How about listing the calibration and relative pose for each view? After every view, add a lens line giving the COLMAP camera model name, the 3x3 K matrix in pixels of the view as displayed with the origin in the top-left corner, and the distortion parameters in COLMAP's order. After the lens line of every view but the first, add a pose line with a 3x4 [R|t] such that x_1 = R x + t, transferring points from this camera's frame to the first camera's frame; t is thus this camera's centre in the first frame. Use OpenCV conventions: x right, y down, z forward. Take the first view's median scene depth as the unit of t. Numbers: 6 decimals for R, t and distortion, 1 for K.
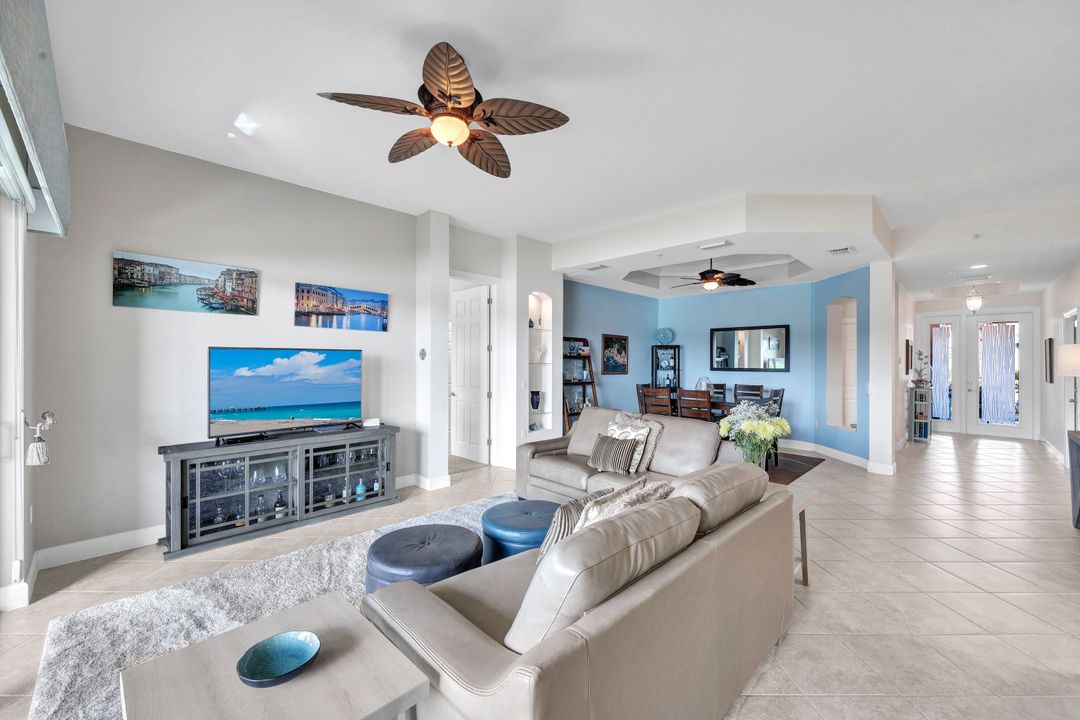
lens RADIAL K [[435.3, 0, 538.5], [0, 435.3, 361.3], [0, 0, 1]] dist [0.000097, 0.000027]
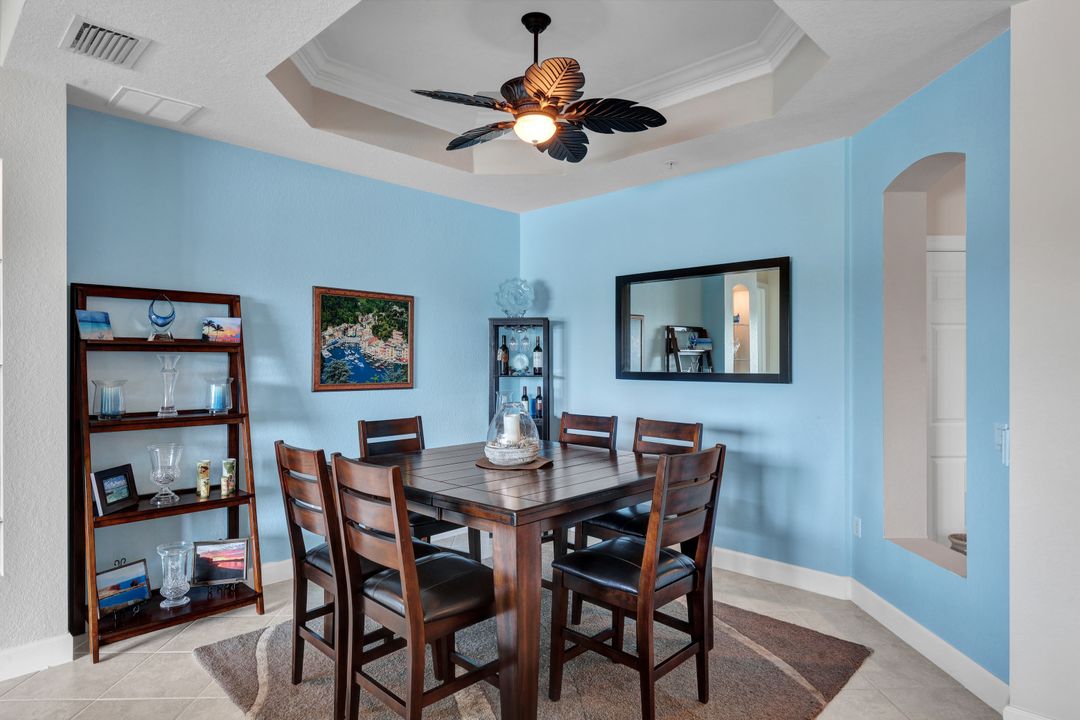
lens RADIAL K [[608.9, 0, 540.0], [0, 608.9, 360.0], [0, 0, 1]] dist [-0.001397, -0.000516]
pose [[0.999802, -0.004887, 0.019271, 0.325792], [0.004805, 0.999979, 0.004294, 0.000916], [-0.019291, -0.004200, 0.999805, 0.445524]]
